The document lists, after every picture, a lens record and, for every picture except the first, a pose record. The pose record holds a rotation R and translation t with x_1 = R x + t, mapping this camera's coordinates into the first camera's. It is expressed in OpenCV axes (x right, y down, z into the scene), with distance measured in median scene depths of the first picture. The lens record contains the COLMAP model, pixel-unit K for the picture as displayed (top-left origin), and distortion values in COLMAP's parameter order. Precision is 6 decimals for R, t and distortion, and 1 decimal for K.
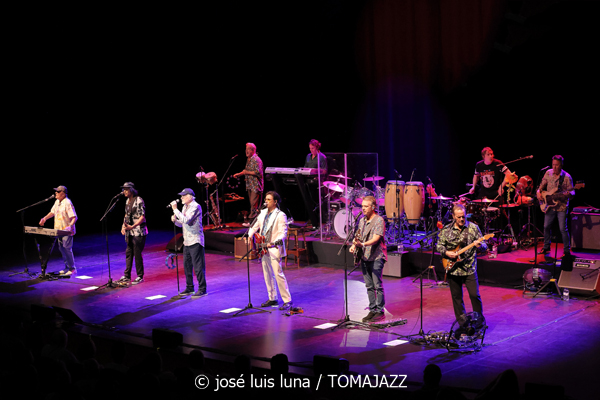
lens RADIAL K [[1213.7, 0, 300.0], [0, 1213.7, 200.0], [0, 0, 1]] dist [-0.264926, 0.091964]
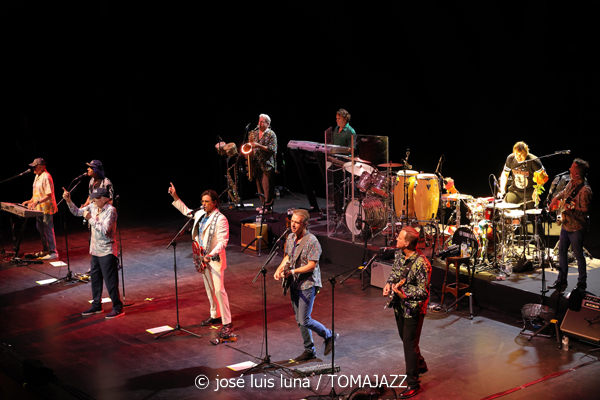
lens RADIAL K [[1213.7, 0, 300.0], [0, 1213.7, 200.0], [0, 0, 1]] dist [-0.264926, 0.091964]
pose [[0.979000, 0.045433, -0.198733, 0.168432], [-0.032410, 0.997138, 0.068304, -0.048668], [0.201267, -0.060429, 0.977671, 0.185773]]
